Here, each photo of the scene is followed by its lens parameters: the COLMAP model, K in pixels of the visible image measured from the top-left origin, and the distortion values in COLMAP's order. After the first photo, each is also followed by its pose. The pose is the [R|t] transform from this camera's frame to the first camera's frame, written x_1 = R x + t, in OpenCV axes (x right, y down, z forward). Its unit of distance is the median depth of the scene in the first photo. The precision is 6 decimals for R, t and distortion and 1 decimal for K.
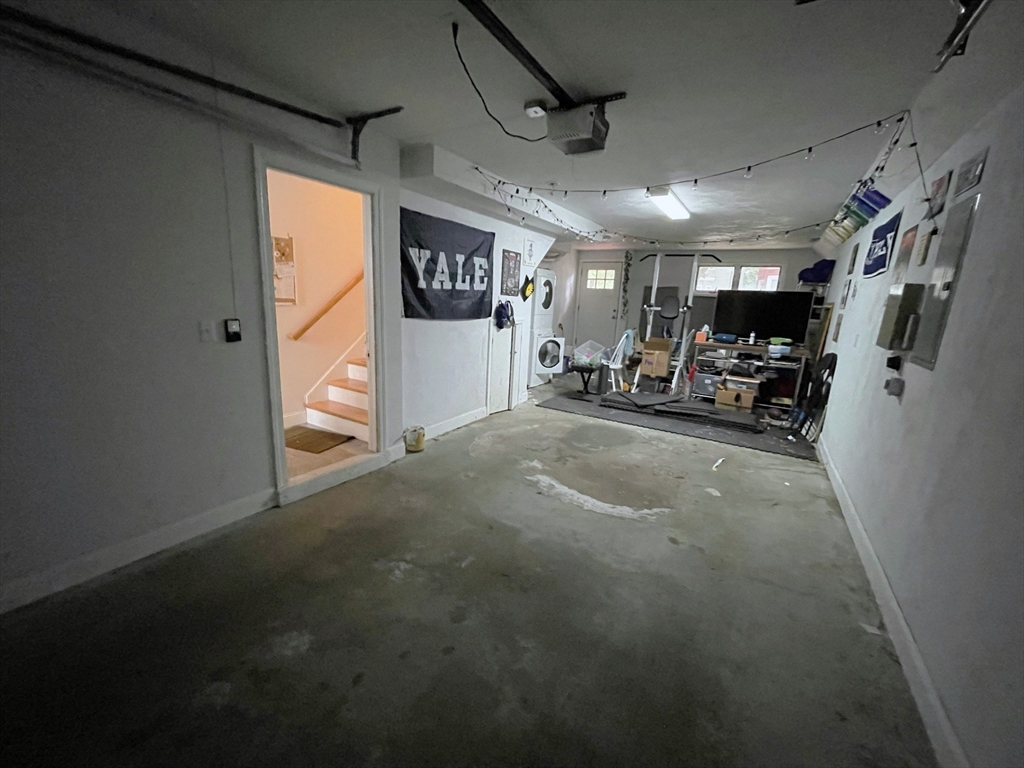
lens RADIAL K [[410.9, 0, 512.0], [0, 410.9, 385.2], [0, 0, 1]] dist [0.002974, 0.000219]
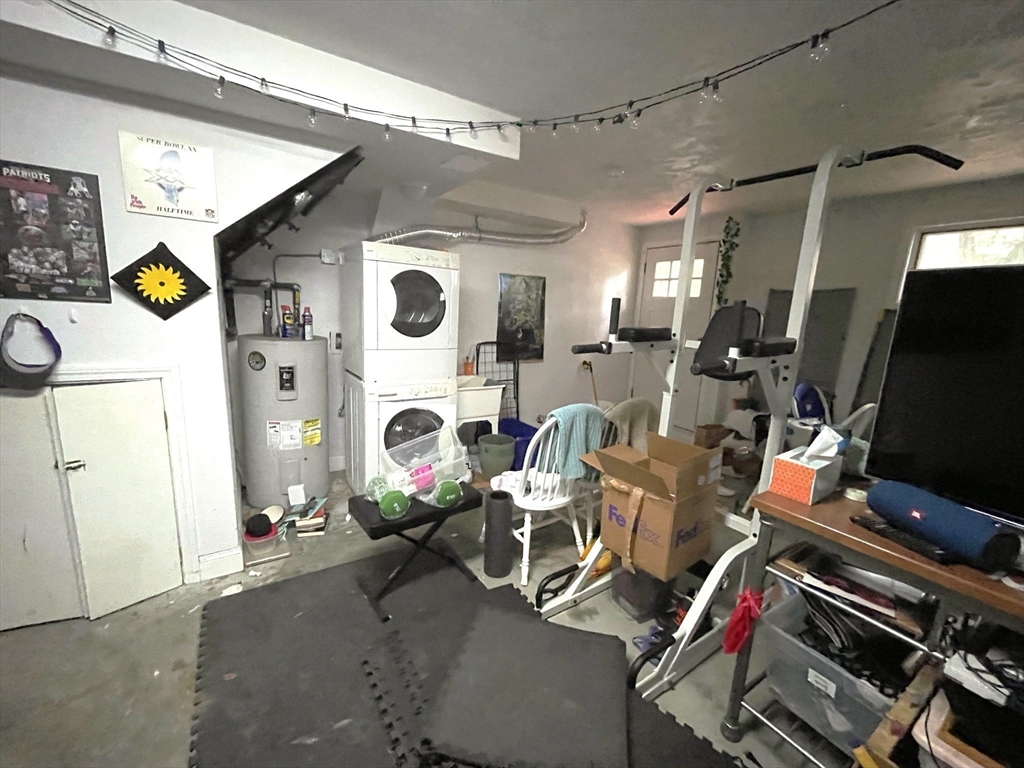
lens RADIAL K [[410.9, 0, 510.8], [0, 410.9, 383.9], [0, 0, 1]] dist [0.002974, 0.000219]
pose [[0.901062, 0.076844, -0.426827, 0.316502], [-0.096195, 0.995075, -0.023925, -0.115322], [0.422887, 0.062616, 0.904017, 0.556000]]
